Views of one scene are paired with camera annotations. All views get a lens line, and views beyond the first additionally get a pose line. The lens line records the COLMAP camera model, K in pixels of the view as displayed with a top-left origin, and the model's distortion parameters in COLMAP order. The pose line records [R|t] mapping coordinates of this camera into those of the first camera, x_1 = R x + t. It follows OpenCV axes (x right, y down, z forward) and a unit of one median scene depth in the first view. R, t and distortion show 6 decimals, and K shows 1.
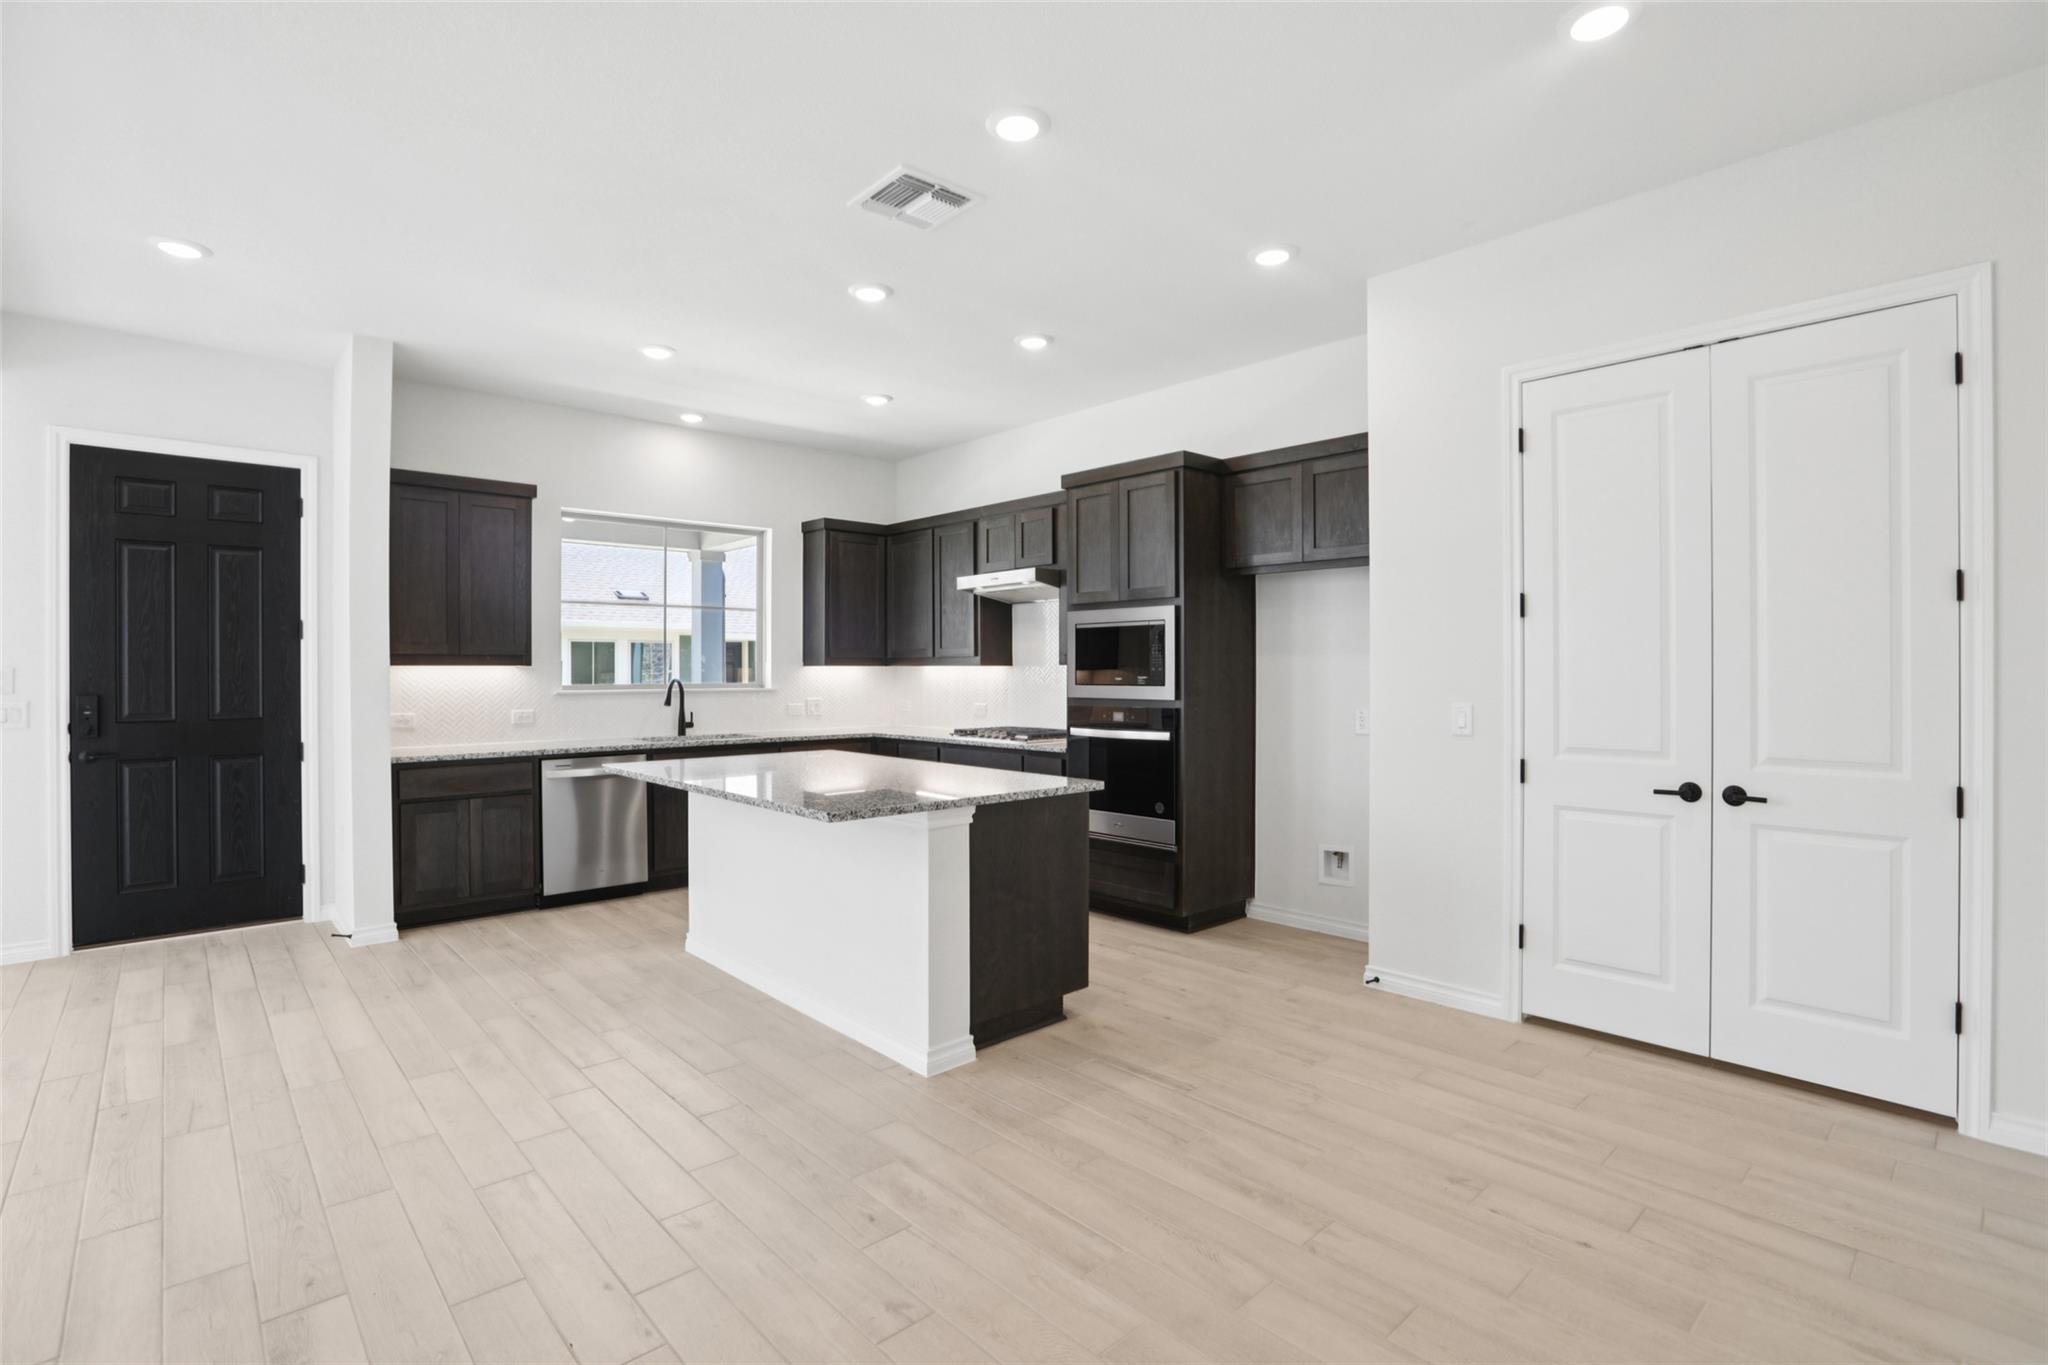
lens RADIAL K [[958.6, 0, 1012.5], [0, 958.6, 675.3], [0, 0, 1]] dist [-0.054310, 0.019742]
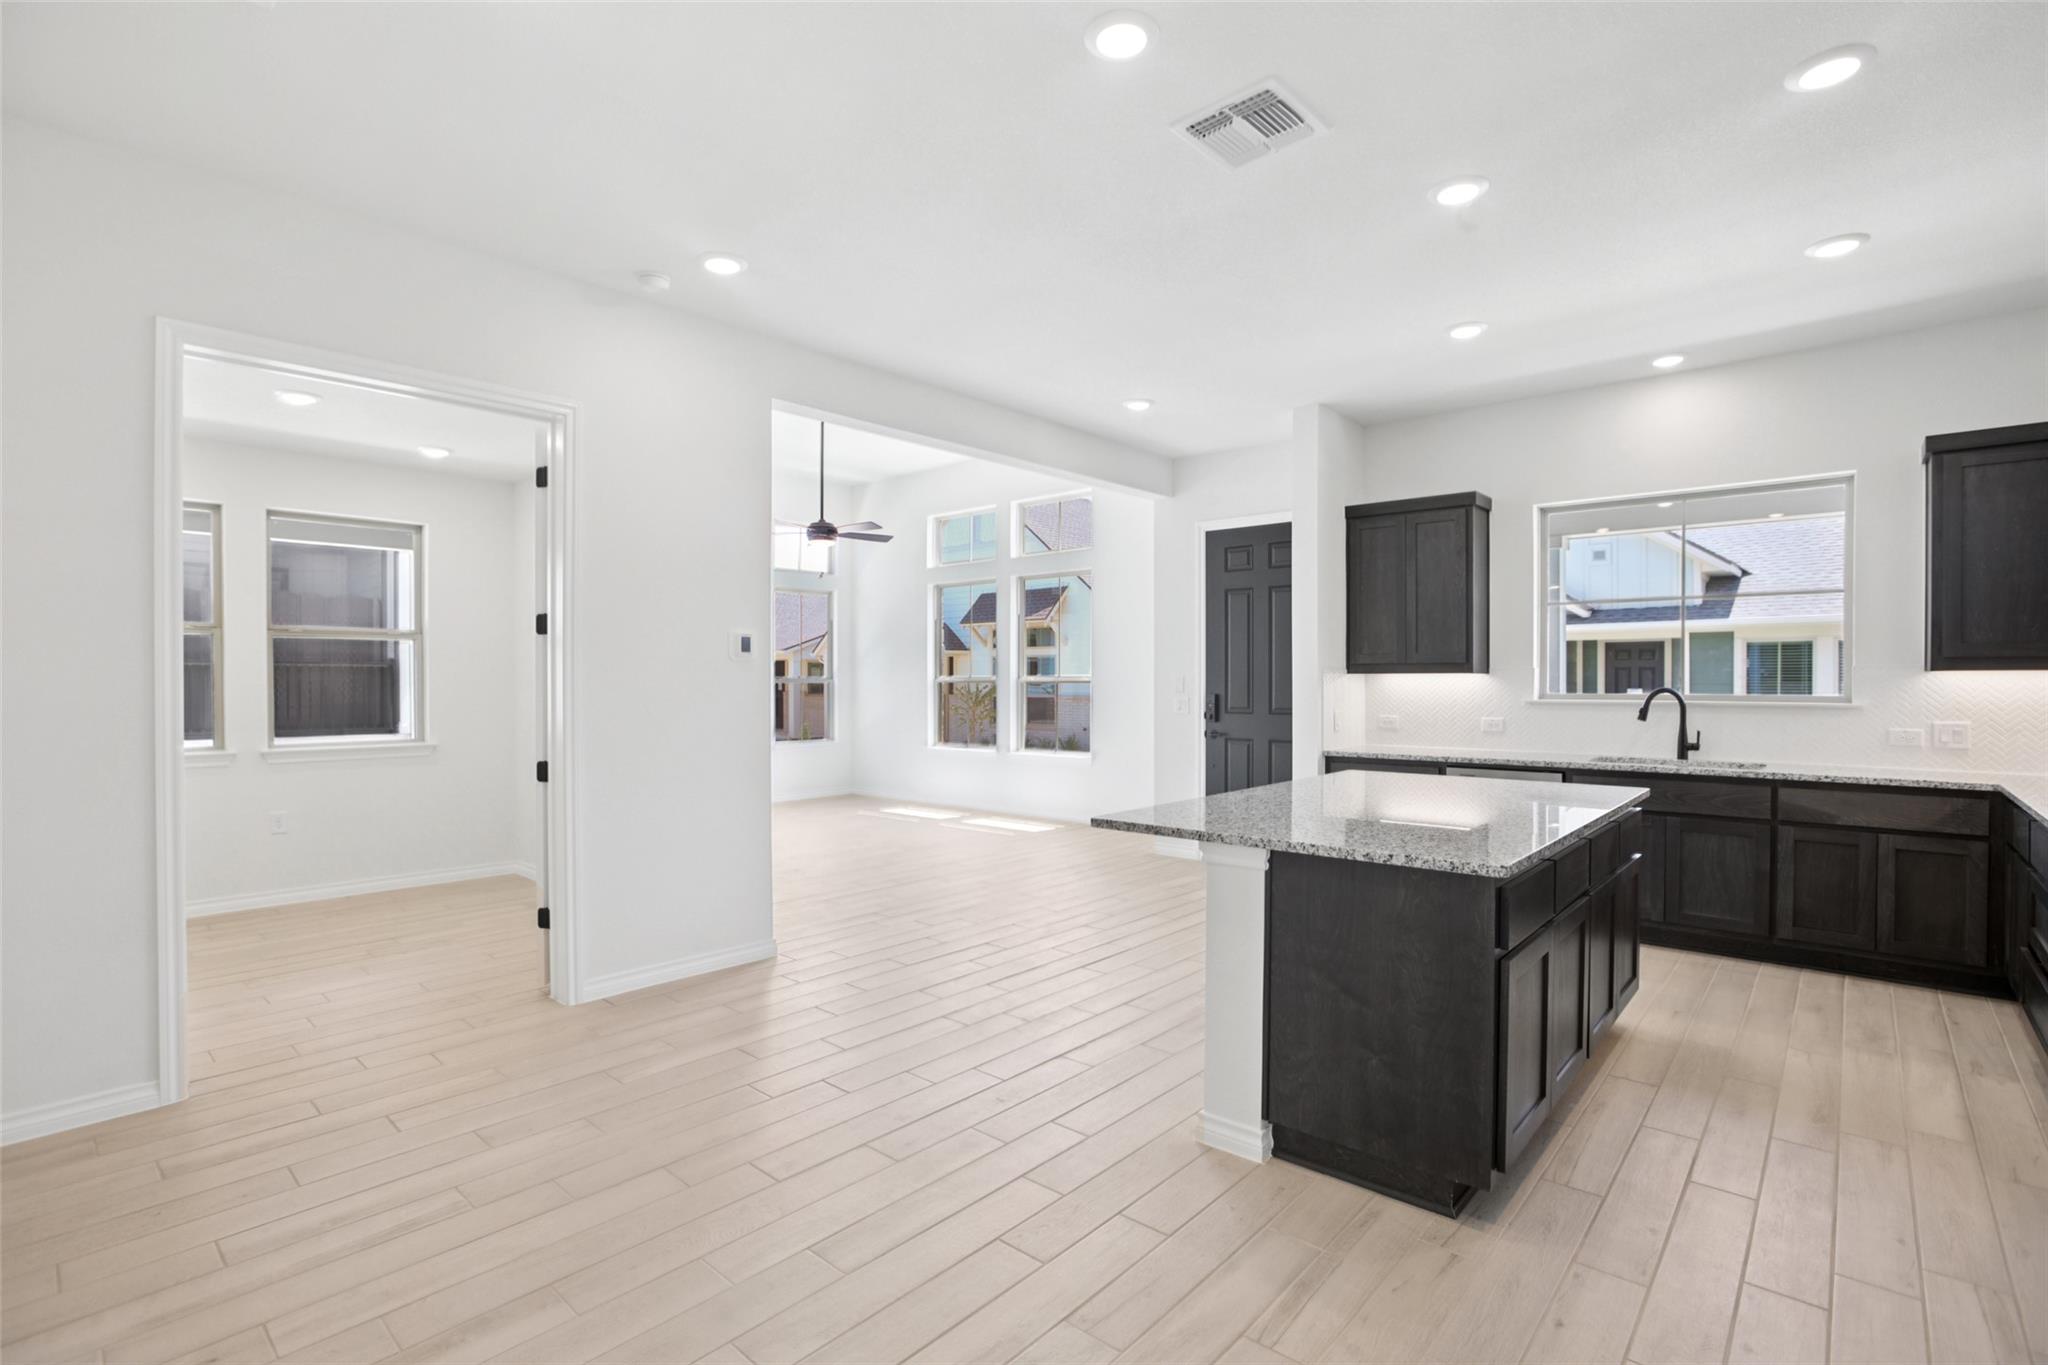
lens RADIAL K [[955.9, 0, 1035.2], [0, 955.9, 683.6], [0, 0, 1]] dist [-0.020562, 0.000003]
pose [[0.116096, 0.005913, -0.993220, 0.498431], [-0.005135, 0.999972, 0.005352, -0.002557], [0.993225, 0.004479, 0.116123, 0.487269]]
